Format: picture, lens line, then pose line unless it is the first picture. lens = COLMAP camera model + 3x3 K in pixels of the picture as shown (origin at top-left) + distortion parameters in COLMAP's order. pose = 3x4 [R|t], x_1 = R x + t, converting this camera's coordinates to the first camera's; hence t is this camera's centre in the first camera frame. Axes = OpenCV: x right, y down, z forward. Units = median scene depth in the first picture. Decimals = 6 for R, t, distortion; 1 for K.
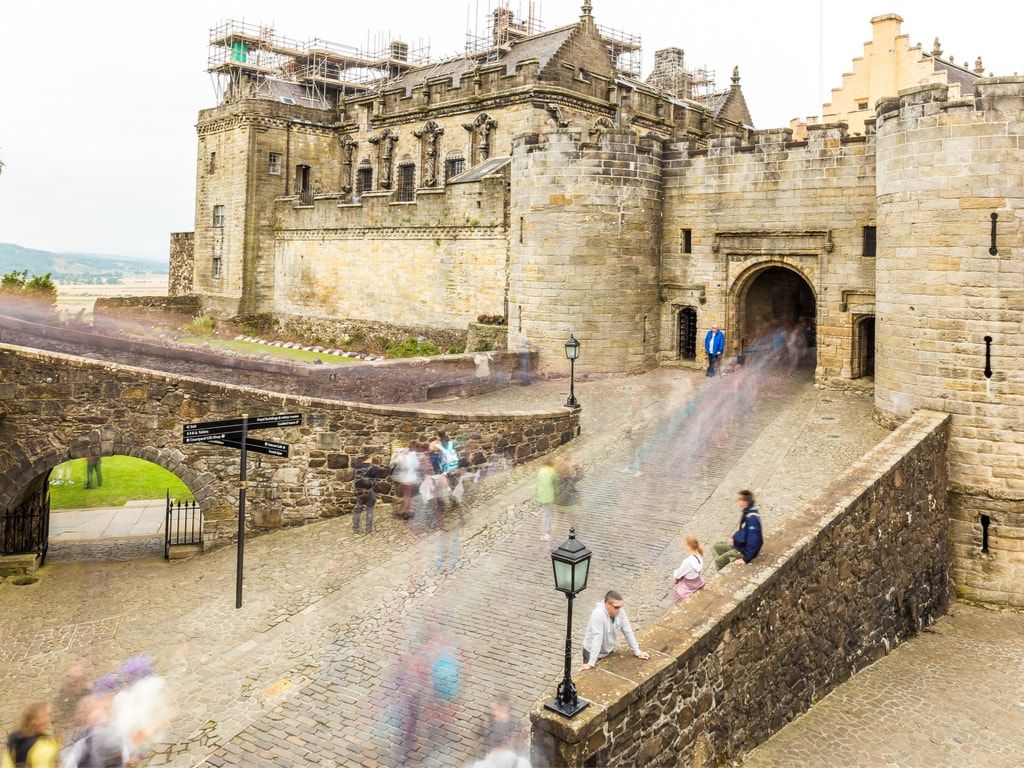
lens RADIAL K [[807.9, 0, 547.0], [0, 807.9, 235.2], [0, 0, 1]] dist [0.006671, -0.045344]
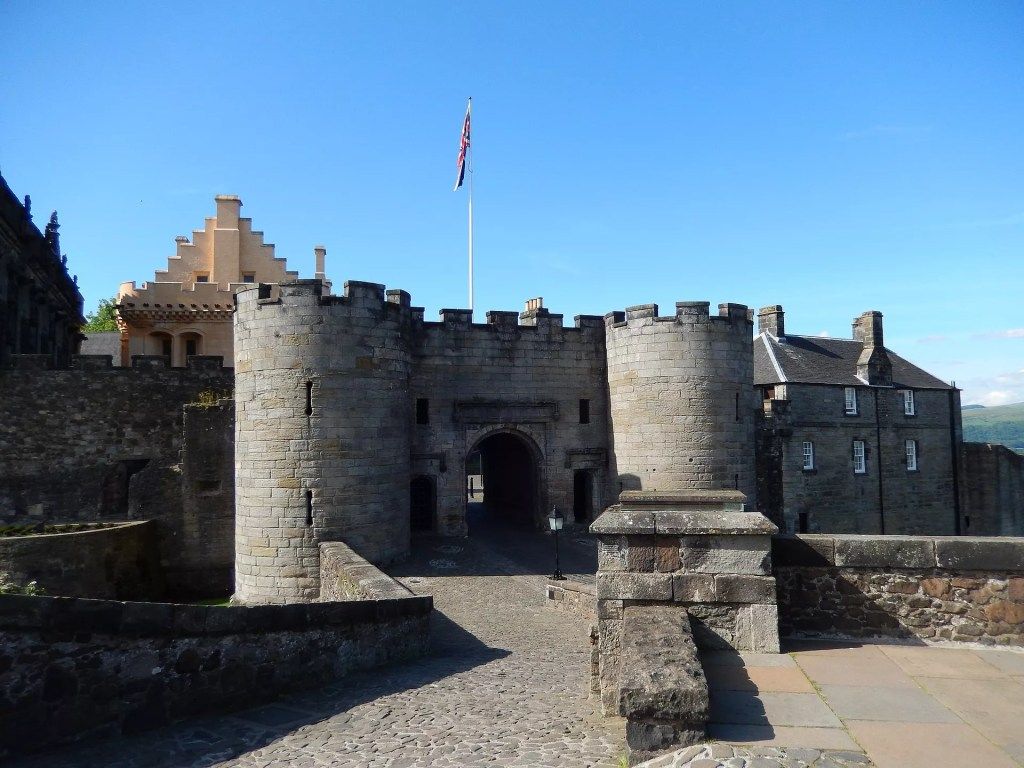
lens RADIAL K [[754.8, 0, 536.9], [0, 754.8, 415.4], [0, 0, 1]] dist [-0.051544, 0.000202]
pose [[0.454959, -0.007236, 0.890483, -0.369851], [-0.002506, 0.999953, 0.009407, 0.002028], [-0.890509, -0.006511, 0.454919, 0.278898]]
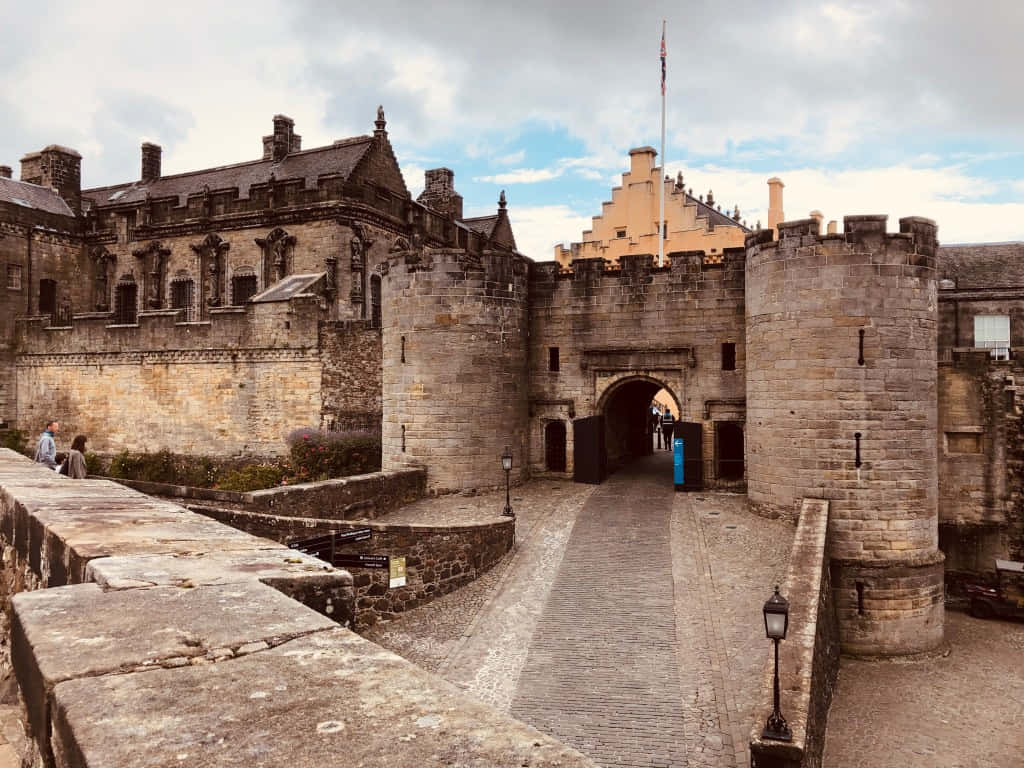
lens RADIAL K [[829.2, 0, 507.4], [0, 829.2, 375.1], [0, 0, 1]] dist [0.023361, -0.012149]
pose [[0.954453, -0.018165, 0.297807, -0.129485], [0.012231, 0.999688, 0.021775, 0.002472], [-0.298110, -0.017141, 0.954378, -0.009615]]
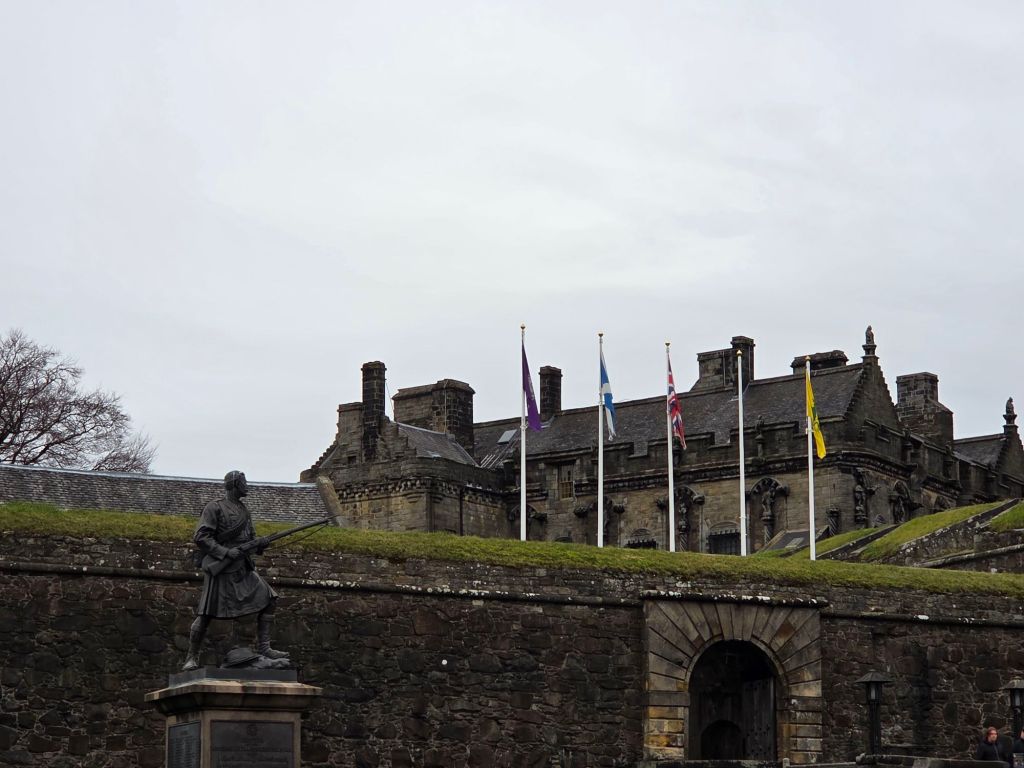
lens RADIAL K [[2625.4, 0, 512.0], [0, 2625.4, 384.0], [0, 0, 1]] dist [-1.006304, 16.641786]
pose [[0.991235, -0.005686, 0.131985, -0.761616], [0.026183, 0.987711, -0.154084, 0.172856], [-0.129487, 0.156189, 0.979203, -1.748699]]
